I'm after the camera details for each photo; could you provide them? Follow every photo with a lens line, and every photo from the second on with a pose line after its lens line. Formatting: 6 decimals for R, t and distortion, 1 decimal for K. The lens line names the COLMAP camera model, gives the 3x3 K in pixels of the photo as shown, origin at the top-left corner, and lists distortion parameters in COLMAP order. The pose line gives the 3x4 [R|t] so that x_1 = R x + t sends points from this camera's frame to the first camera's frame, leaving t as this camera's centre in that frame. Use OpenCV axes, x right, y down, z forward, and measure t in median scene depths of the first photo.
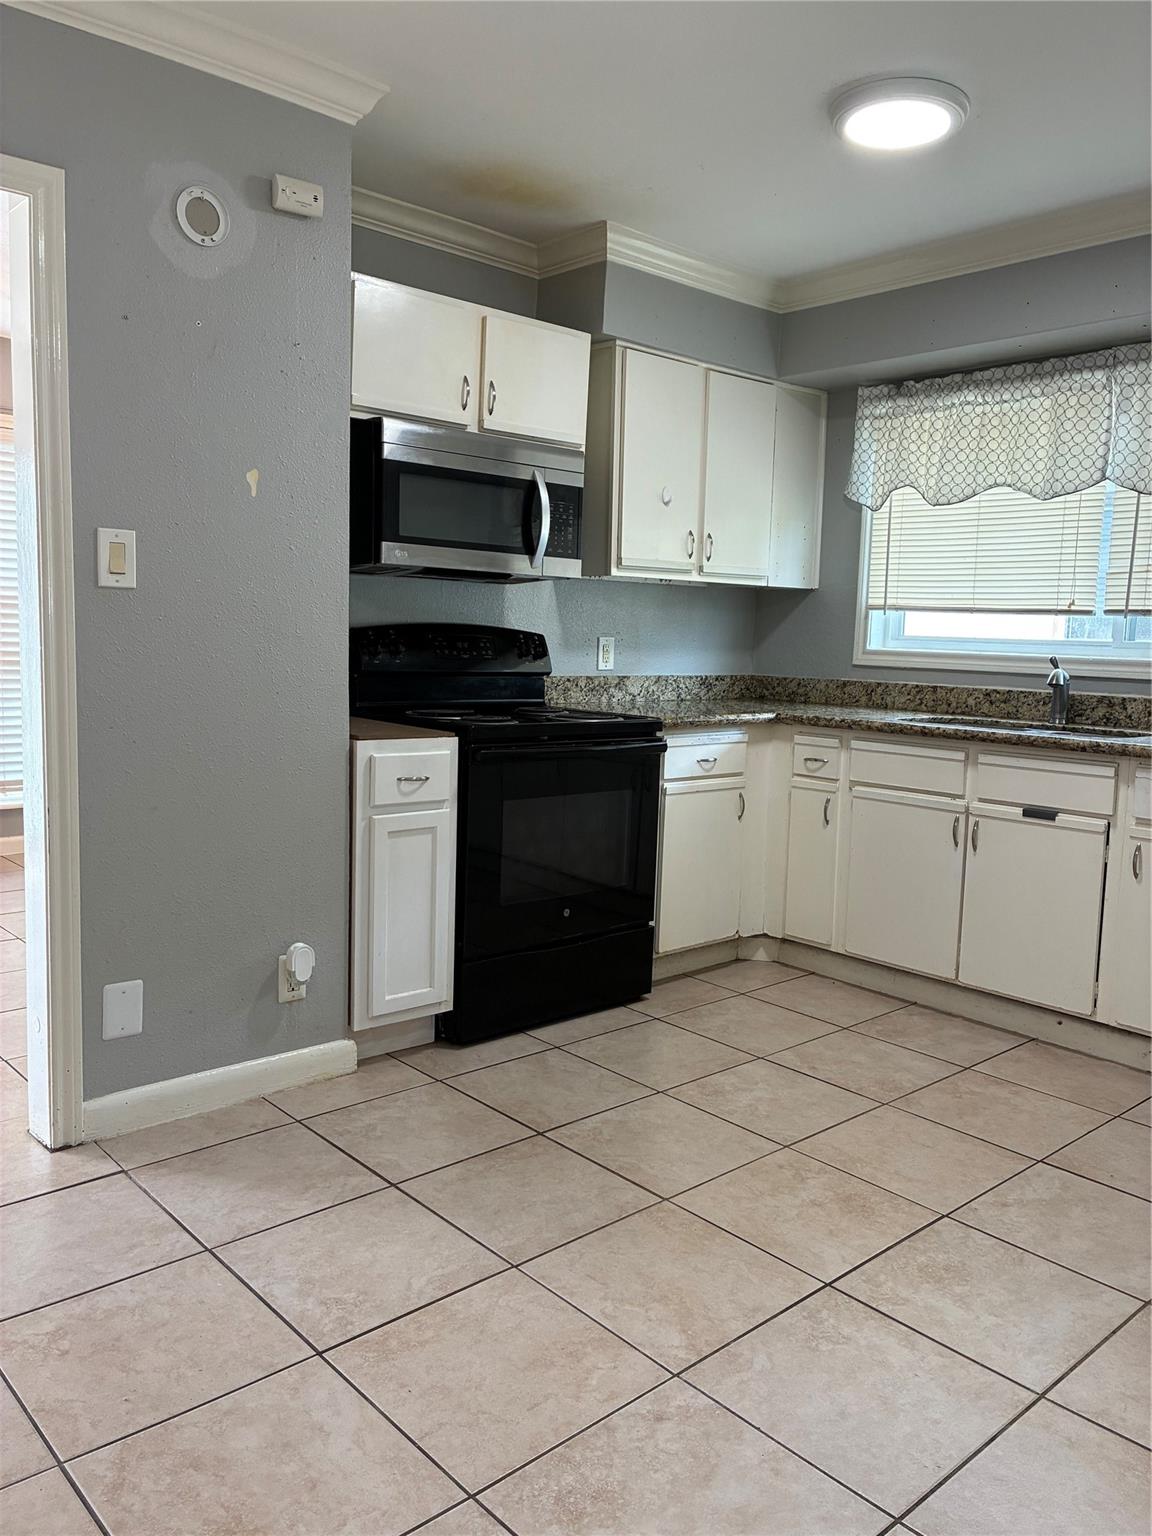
lens RADIAL K [[1161.7, 0, 572.2], [0, 1161.7, 760.6], [0, 0, 1]] dist [0.044852, -0.065784]
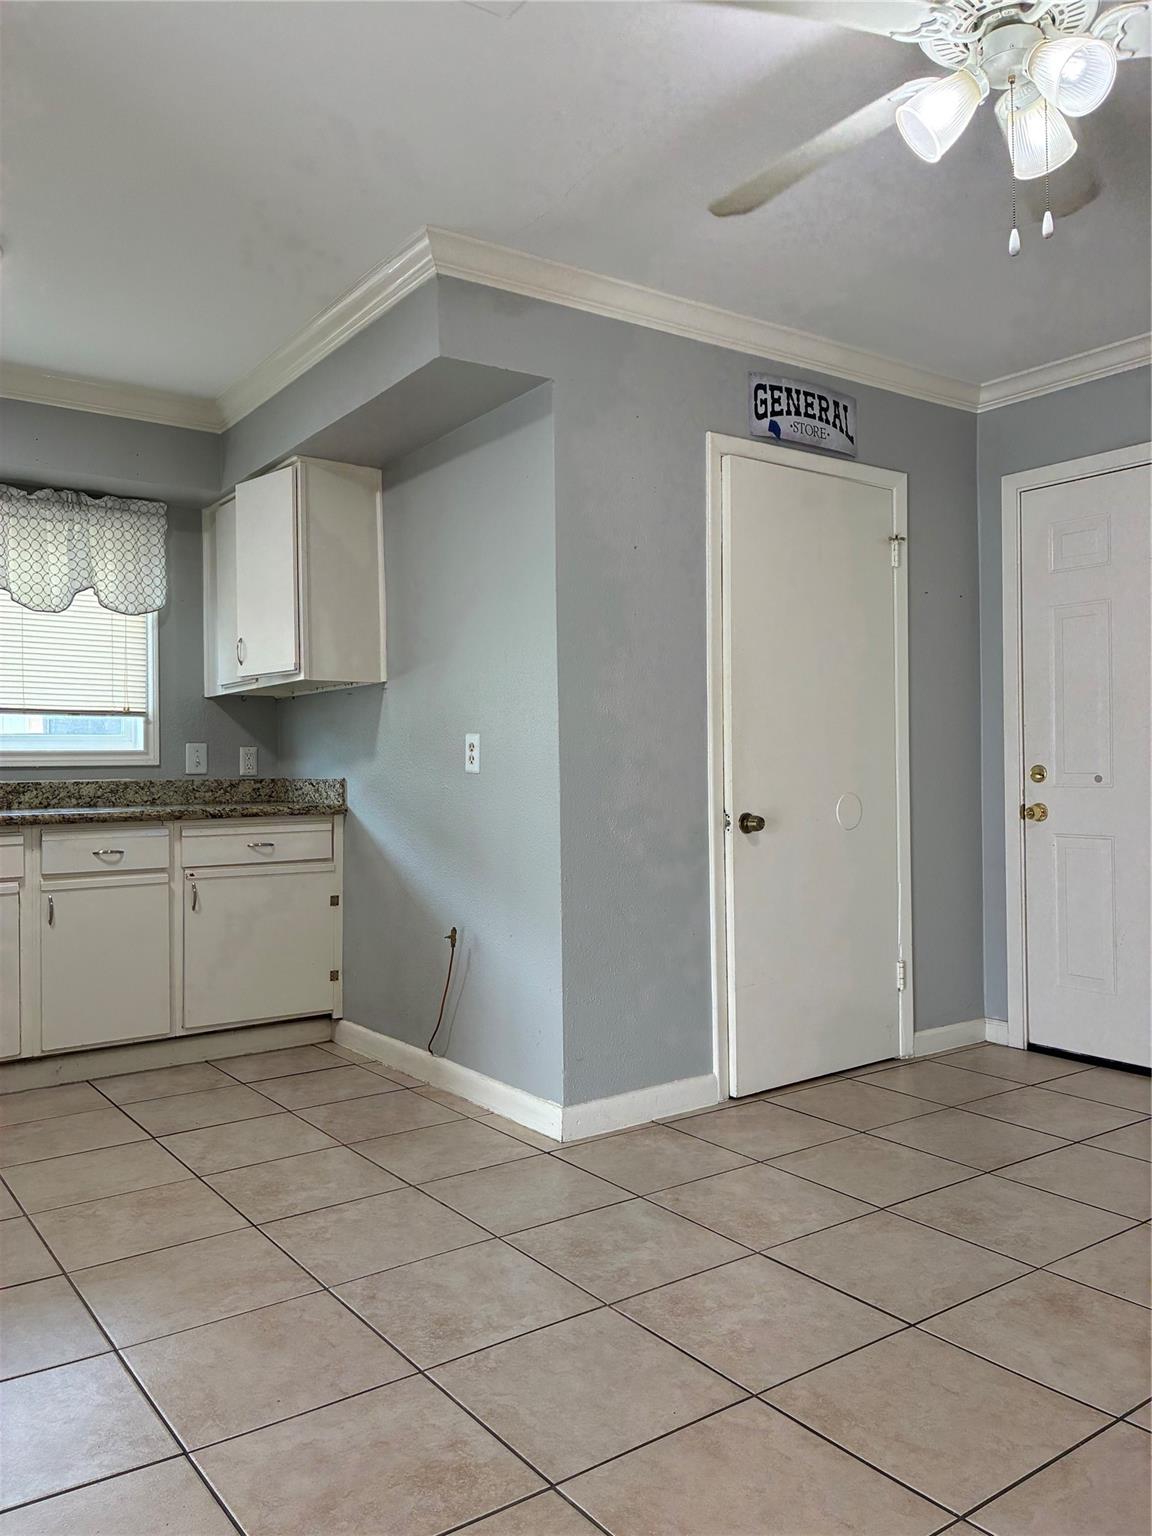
lens RADIAL K [[1161.7, 0, 593.0], [0, 1161.7, 772.6], [0, 0, 1]] dist [0.044852, -0.065784]
pose [[0.098197, -0.037391, 0.994464, -0.601217], [0.123946, 0.991973, 0.025058, -0.014870], [-0.987418, 0.120799, 0.102043, 0.274535]]
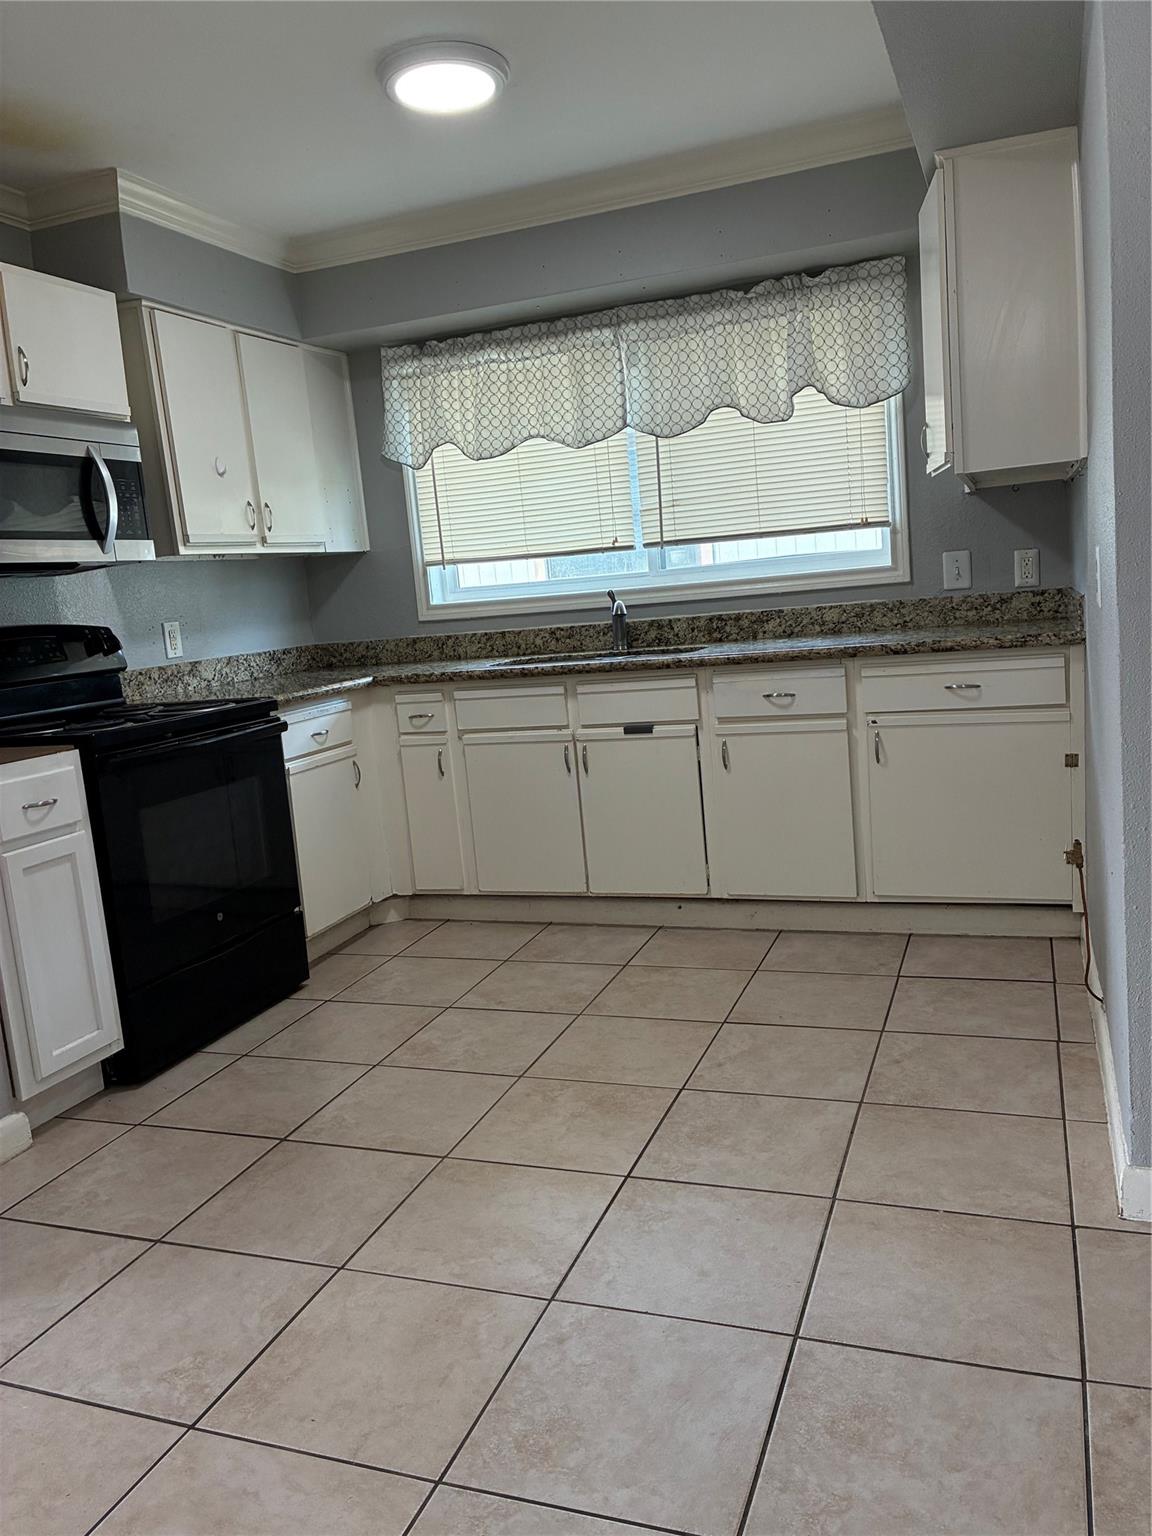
lens RADIAL K [[1161.7, 0, 577.8], [0, 1161.7, 764.9], [0, 0, 1]] dist [0.044852, -0.065784]
pose [[0.881305, -0.177077, 0.438116, -0.140314], [0.163588, 0.984134, 0.068696, -0.006733], [-0.443330, 0.011128, 0.896289, 0.026150]]
